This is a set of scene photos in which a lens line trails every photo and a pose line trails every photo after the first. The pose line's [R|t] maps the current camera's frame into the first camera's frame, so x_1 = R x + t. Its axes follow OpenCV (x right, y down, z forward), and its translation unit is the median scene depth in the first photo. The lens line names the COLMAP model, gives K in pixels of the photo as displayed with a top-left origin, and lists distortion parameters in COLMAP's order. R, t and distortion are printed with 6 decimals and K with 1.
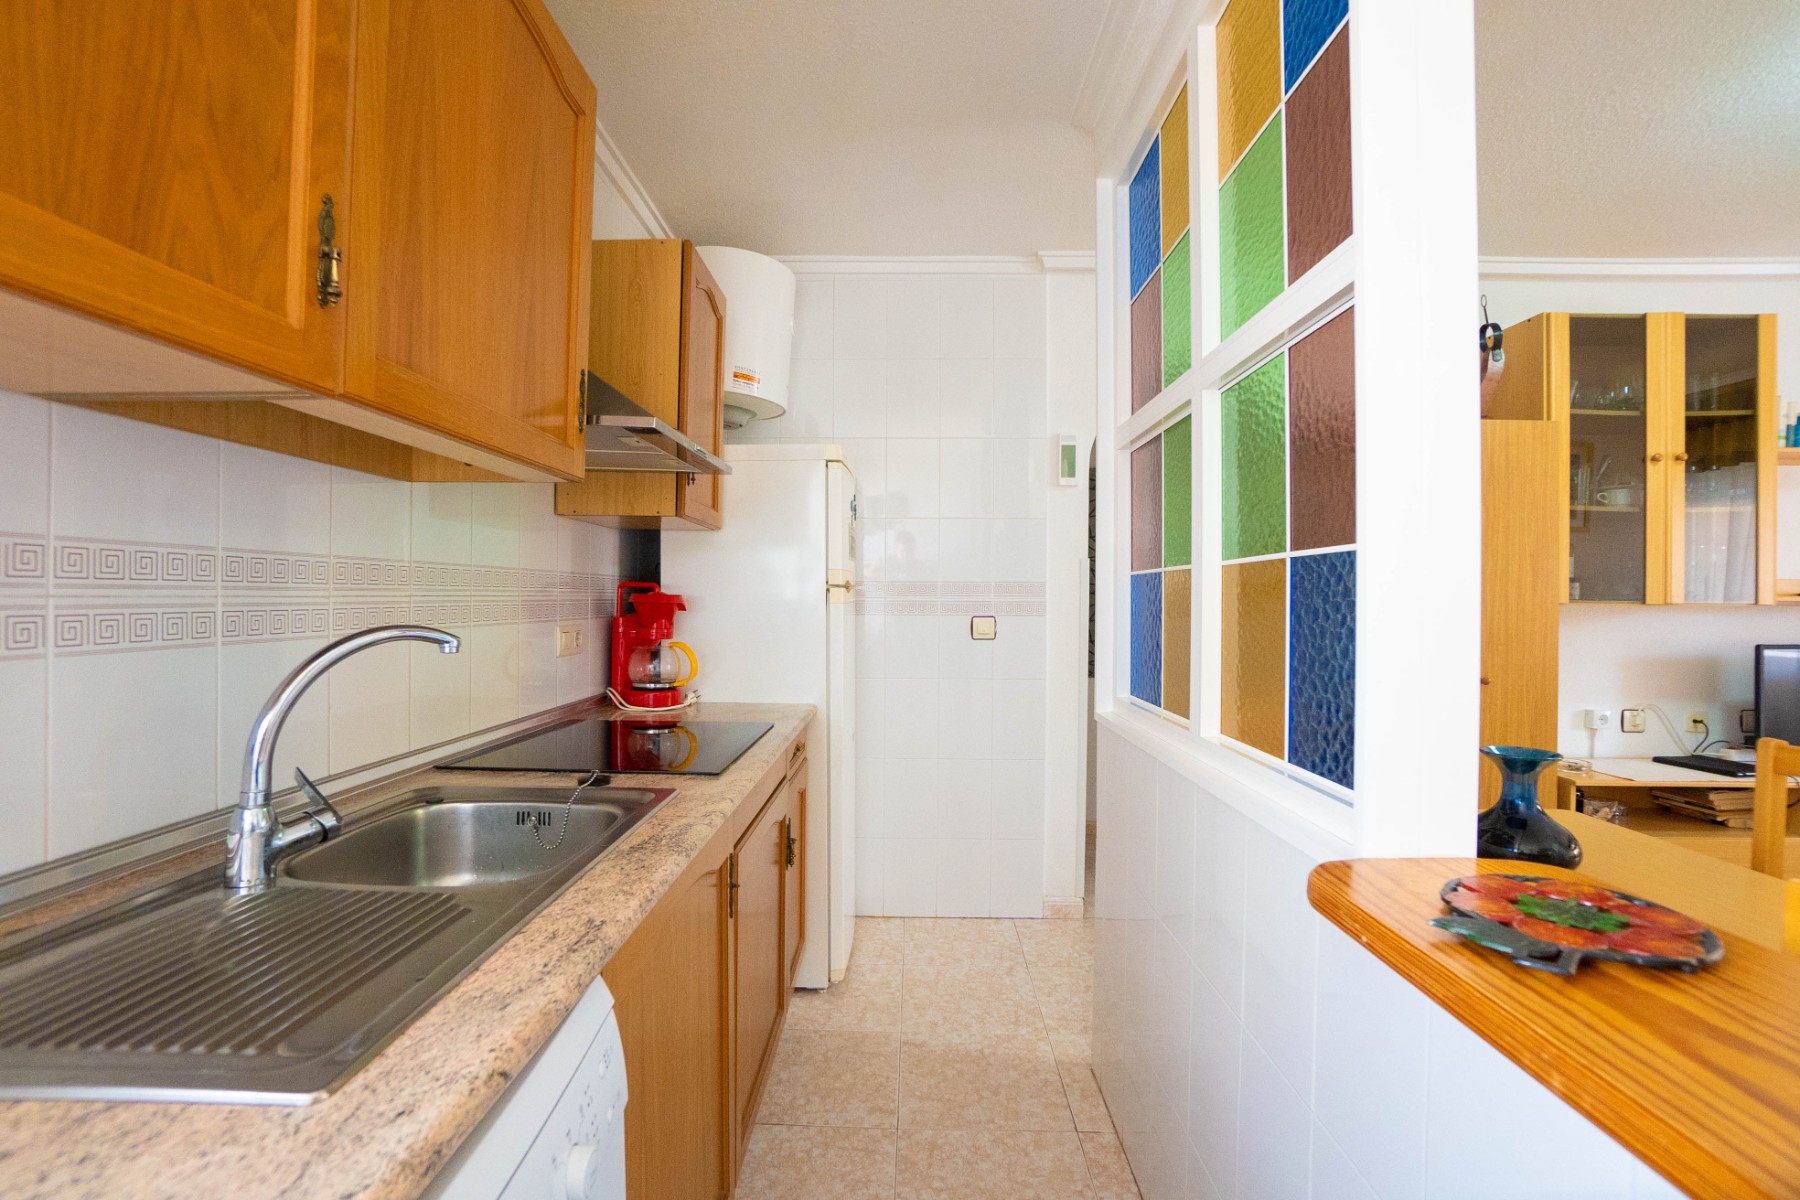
lens RADIAL K [[787.8, 0, 894.0], [0, 787.8, 590.5], [0, 0, 1]] dist [-0.043941, 0.010343]
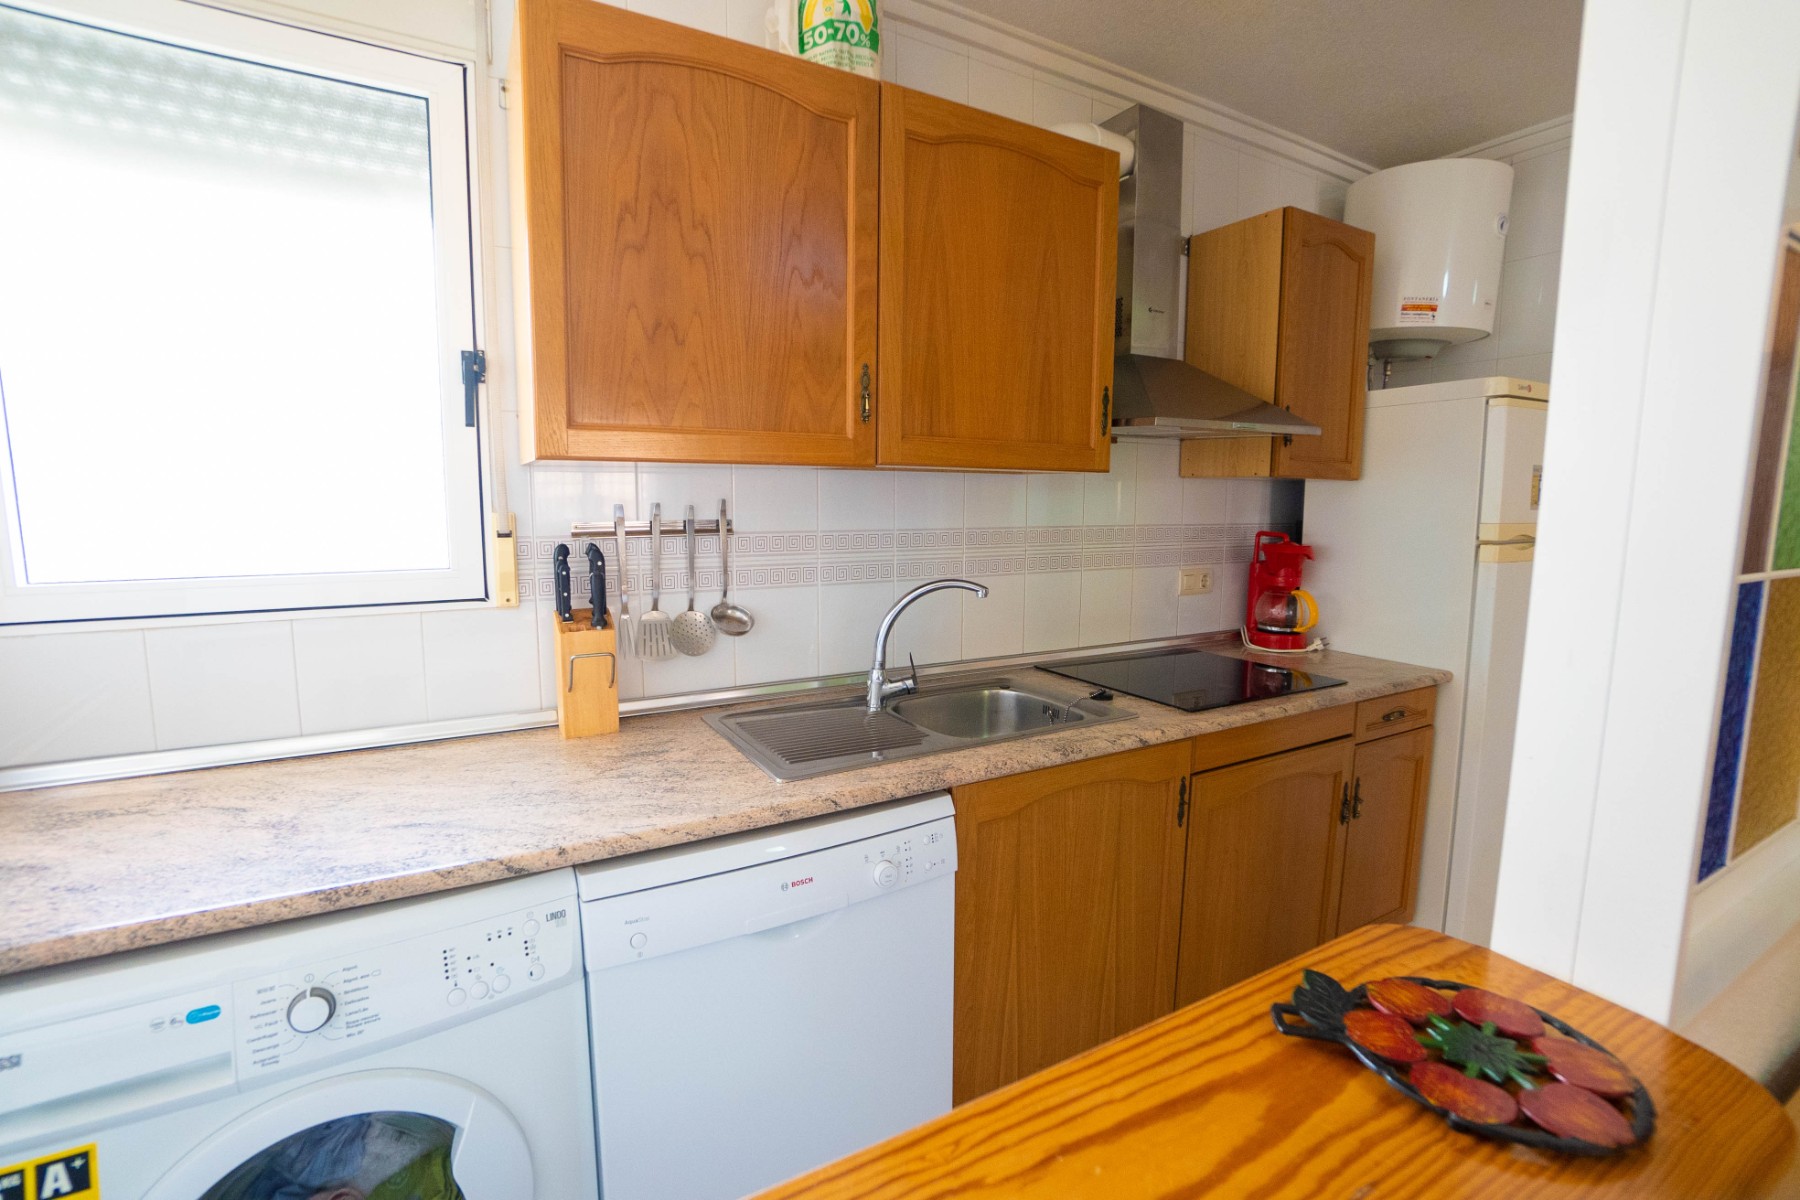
lens RADIAL K [[787.8, 0, 907.2], [0, 787.8, 596.5], [0, 0, 1]] dist [-0.043941, 0.010343]
pose [[0.527916, 0.100168, -0.843369, 0.778027], [0.003531, 0.992753, 0.120121, -0.127998], [0.849289, -0.066391, 0.523736, 0.010712]]
